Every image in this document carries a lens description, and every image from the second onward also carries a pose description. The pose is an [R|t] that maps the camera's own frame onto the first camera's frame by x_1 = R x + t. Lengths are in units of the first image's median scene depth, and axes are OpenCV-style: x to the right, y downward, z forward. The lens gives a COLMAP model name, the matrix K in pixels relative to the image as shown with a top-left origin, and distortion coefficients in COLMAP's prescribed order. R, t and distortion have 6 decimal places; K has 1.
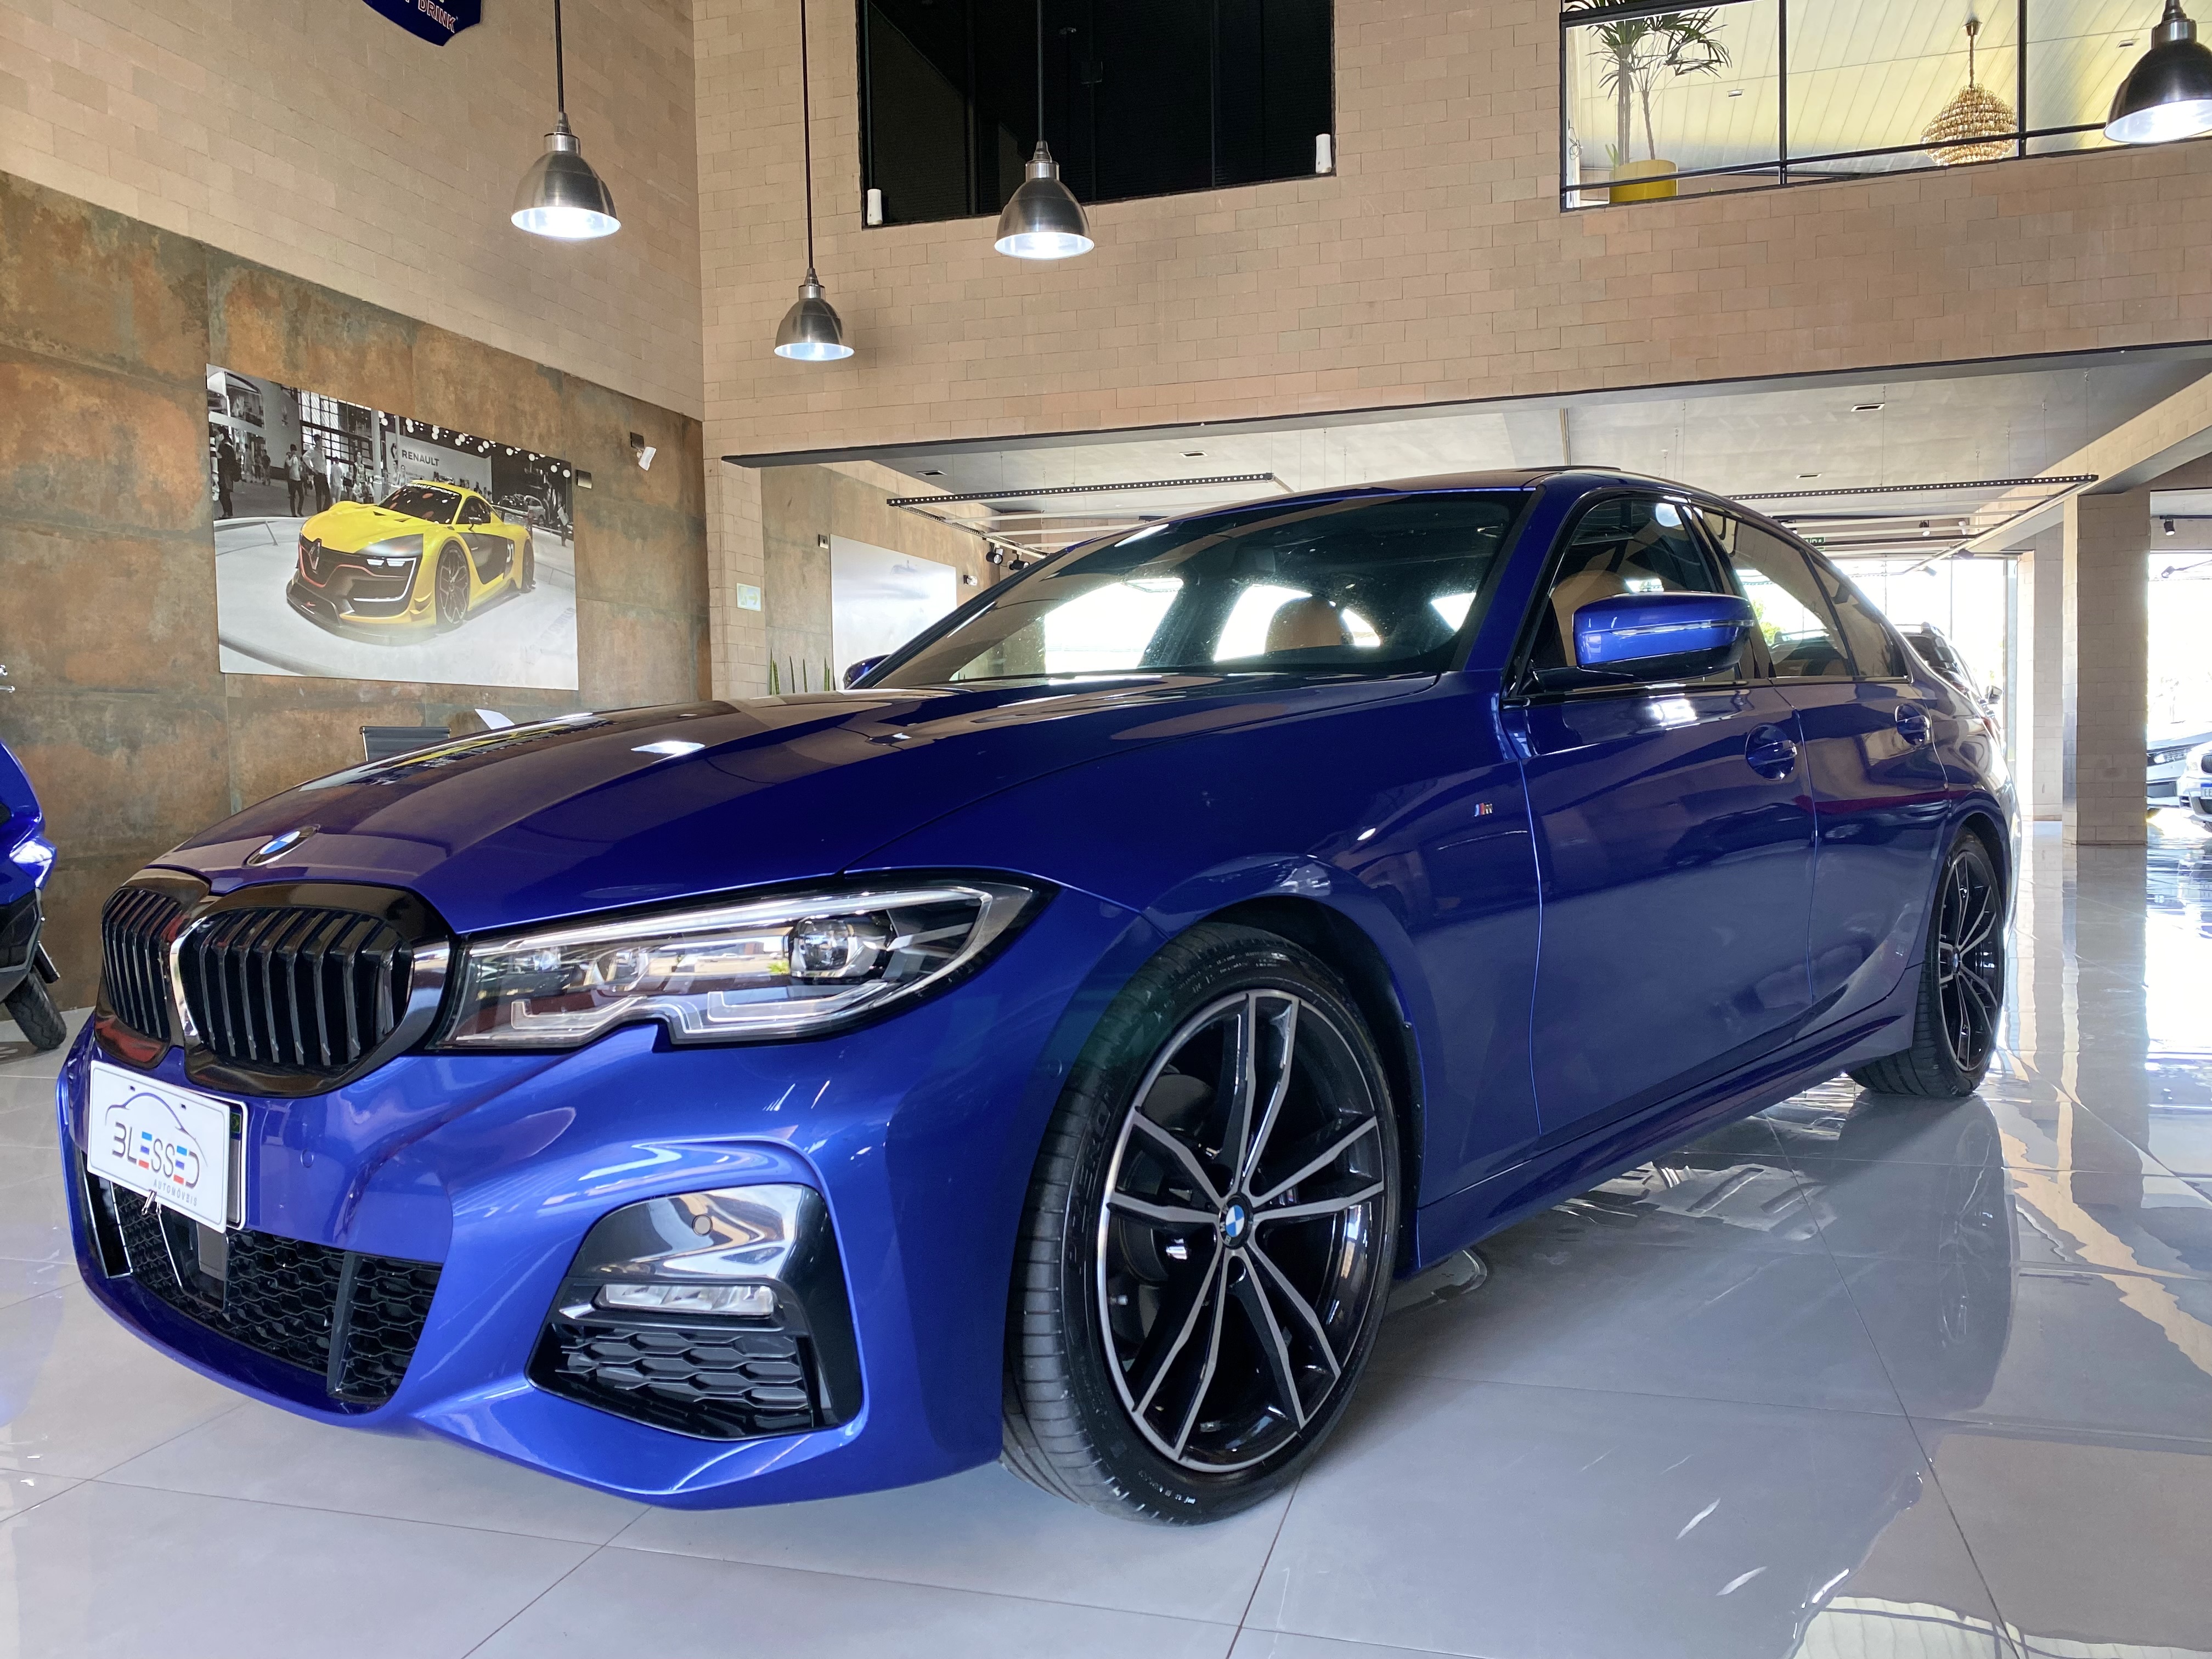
lens RADIAL K [[1659.5, 0, 1114.0], [0, 1659.5, 821.4], [0, 0, 1]] dist [-0.002911, 0.002627]
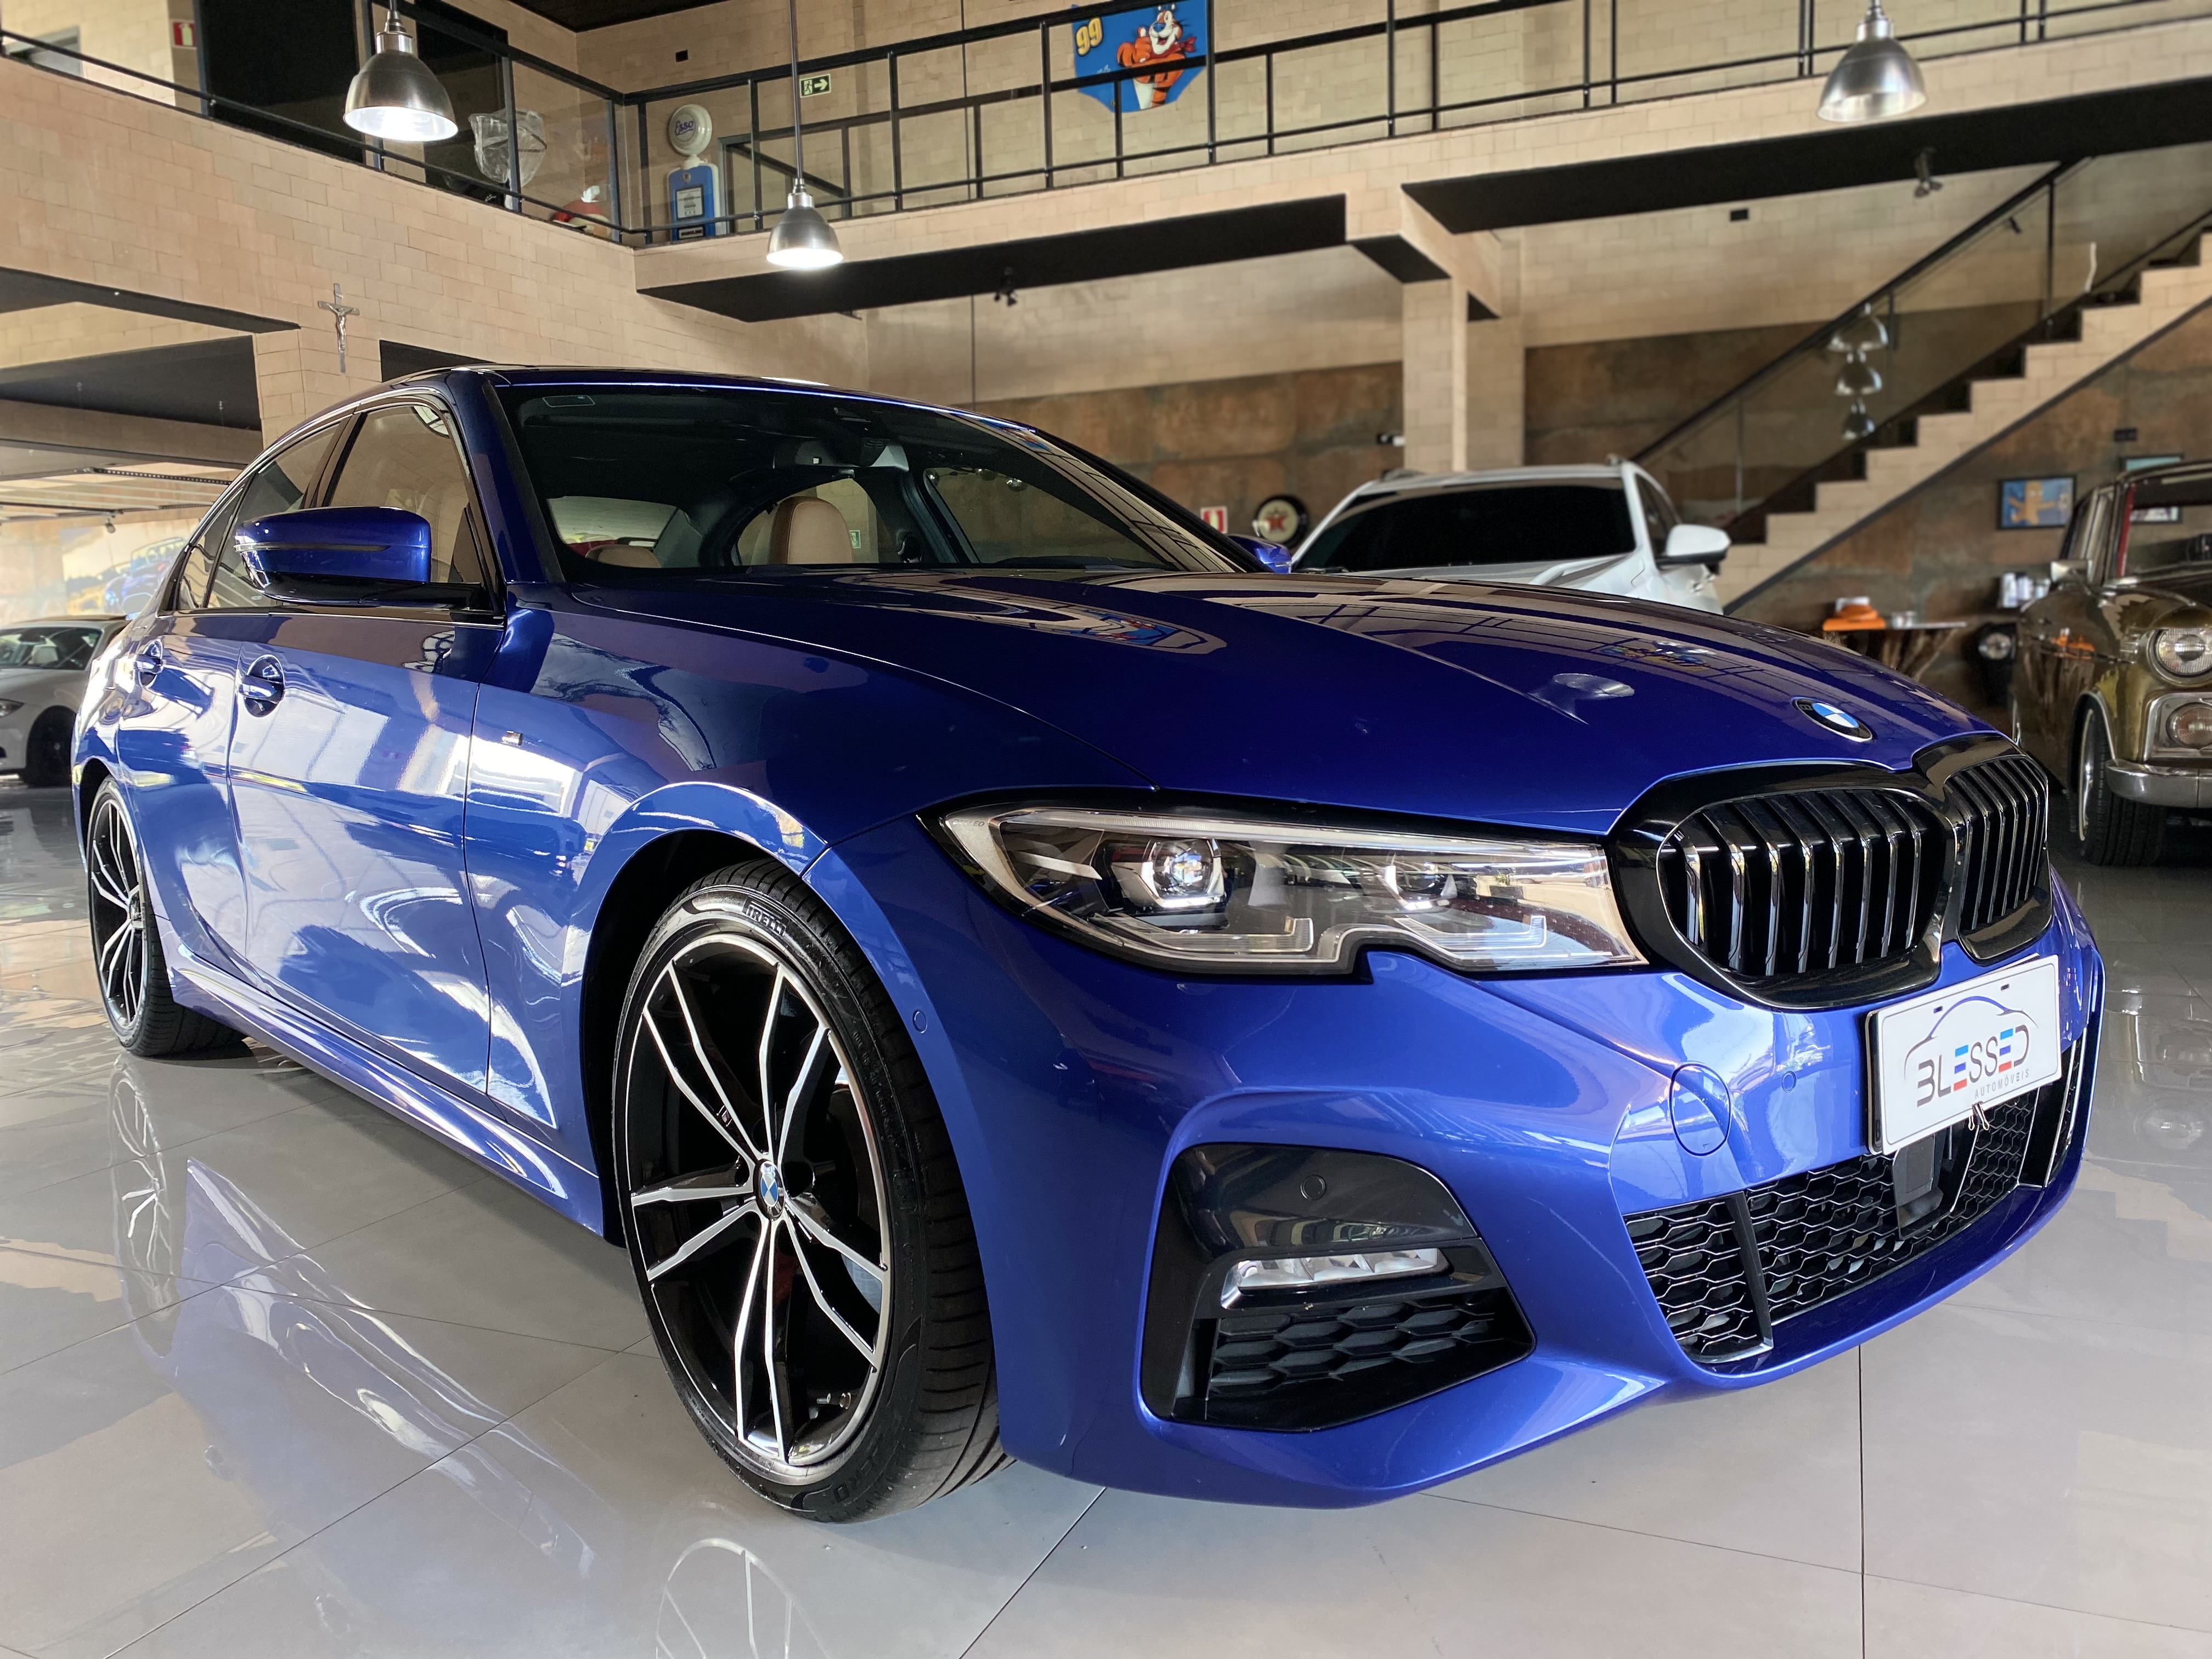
lens RADIAL K [[1659.5, 0, 1114.0], [0, 1659.5, 821.4], [0, 0, 1]] dist [-0.002911, 0.002627]
pose [[0.139949, -0.082227, 0.986739, -0.344608], [0.061405, 0.995348, 0.074236, -0.003741], [-0.988253, 0.050201, 0.144347, 0.293883]]
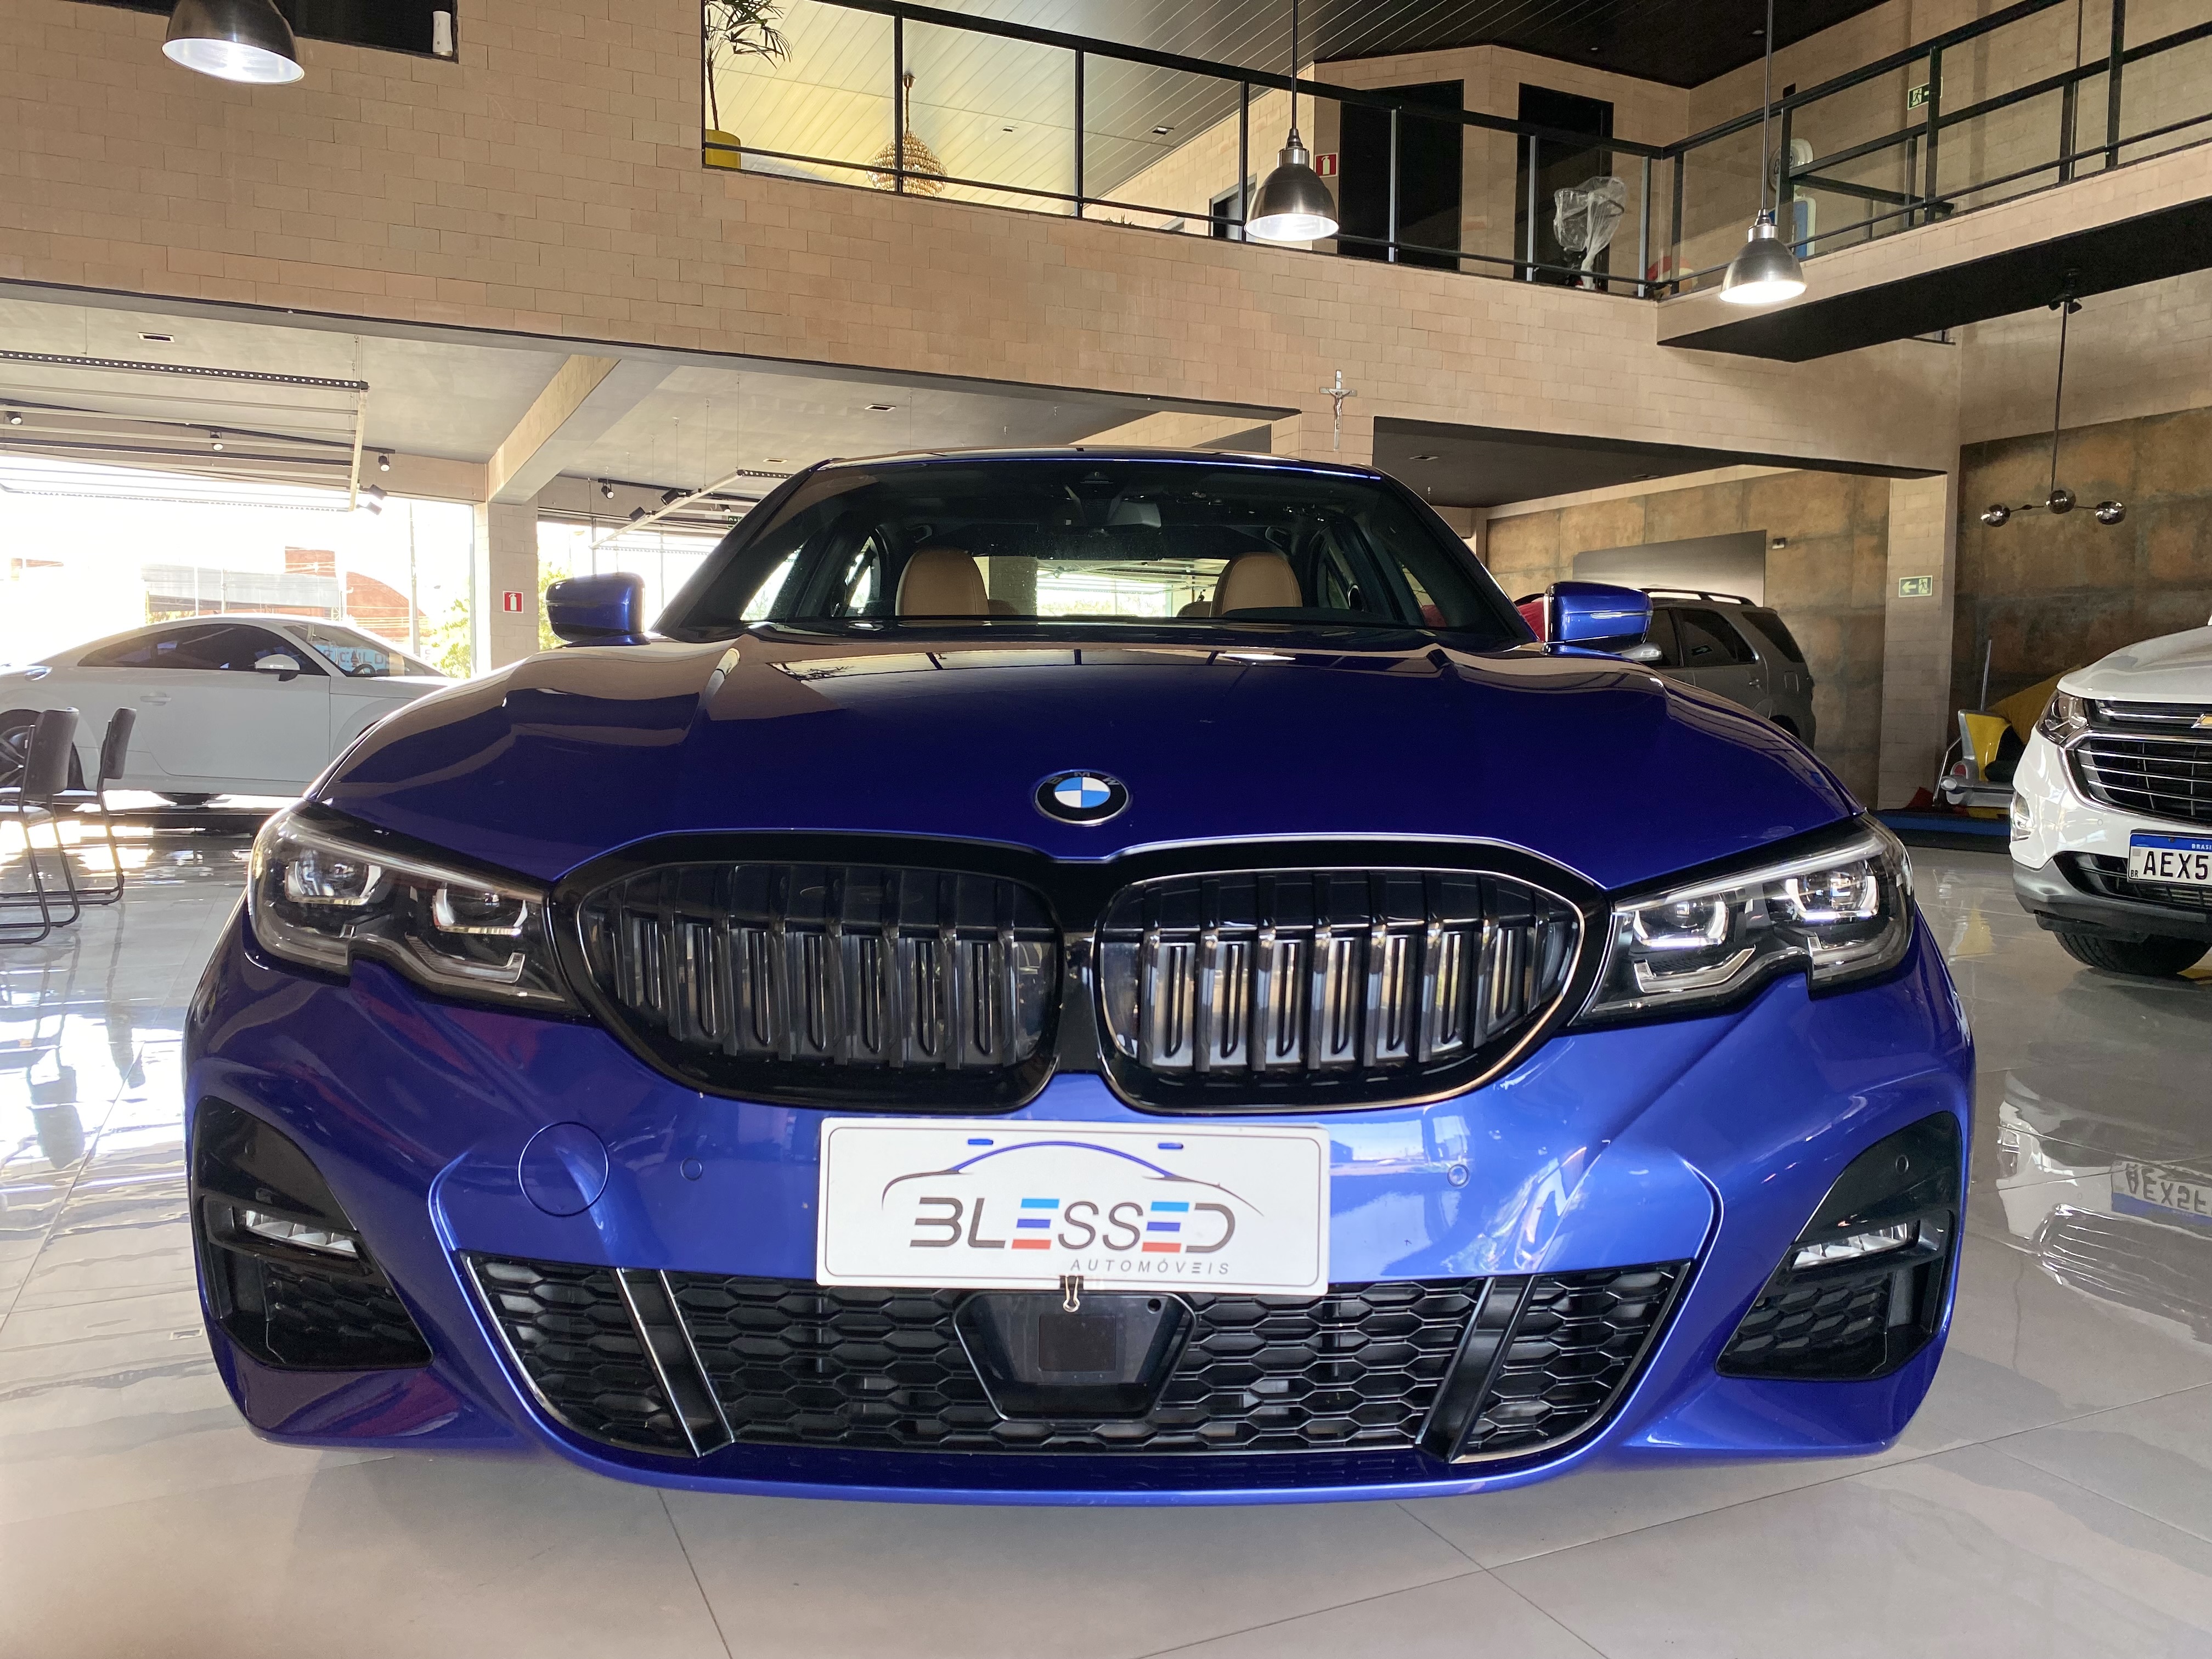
lens RADIAL K [[1673.5, 0, 1109.2], [0, 1673.5, 826.6], [0, 0, 1]] dist [-0.009063, -0.003212]
pose [[0.747449, -0.015267, 0.664143, -0.245760], [0.001855, 0.999780, 0.020894, 0.003823], [-0.664316, -0.014385, 0.747313, 0.108797]]
